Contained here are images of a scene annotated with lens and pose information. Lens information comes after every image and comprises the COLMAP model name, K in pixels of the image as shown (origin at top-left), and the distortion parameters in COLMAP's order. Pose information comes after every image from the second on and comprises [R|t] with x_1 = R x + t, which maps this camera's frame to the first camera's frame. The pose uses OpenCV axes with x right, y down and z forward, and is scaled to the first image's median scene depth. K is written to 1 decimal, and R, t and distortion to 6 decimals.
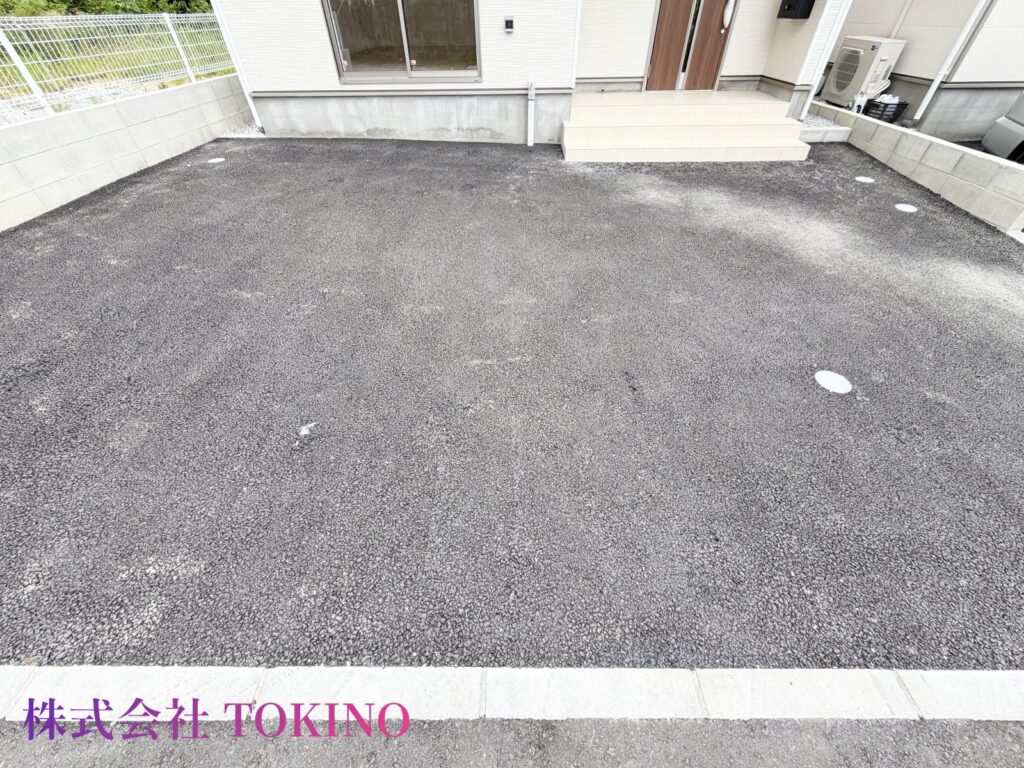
lens RADIAL K [[409.2, 0, 507.1], [0, 409.2, 387.0], [0, 0, 1]] dist [-0.001813, -0.000597]
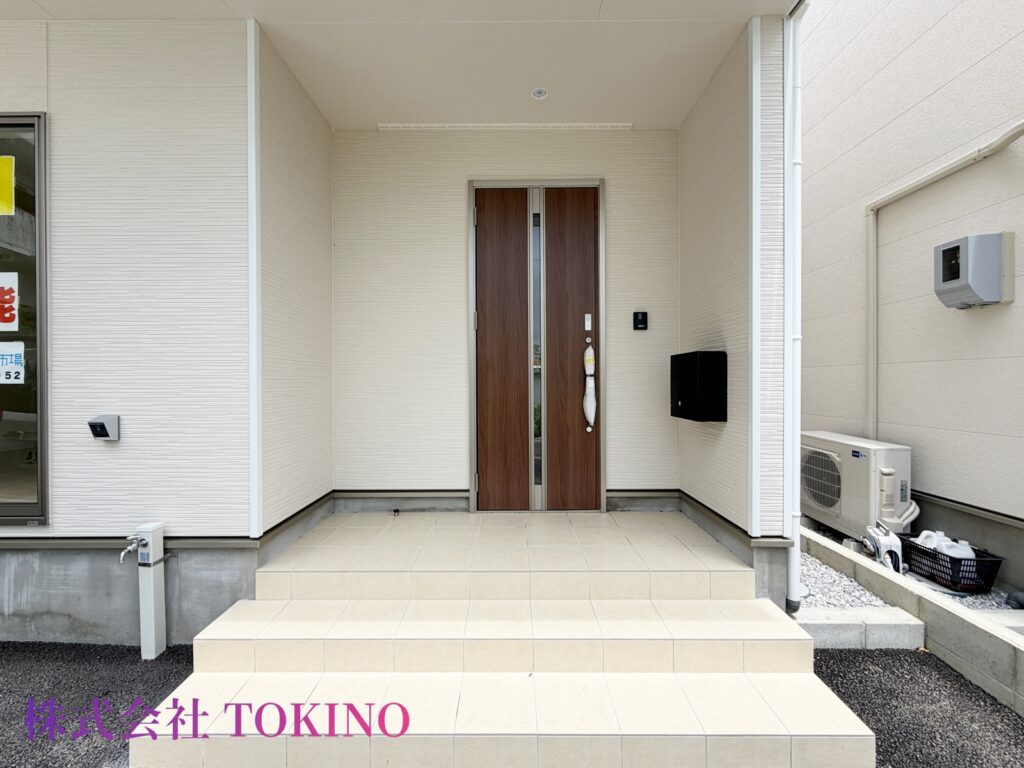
lens RADIAL K [[409.2, 0, 510.5], [0, 409.2, 378.9], [0, 0, 1]] dist [-0.001813, -0.000597]
pose [[0.999643, 0.012902, 0.023404, 0.388597], [0.006596, 0.729518, -0.683930, -0.506959], [-0.025898, 0.683840, 0.729172, 0.508382]]
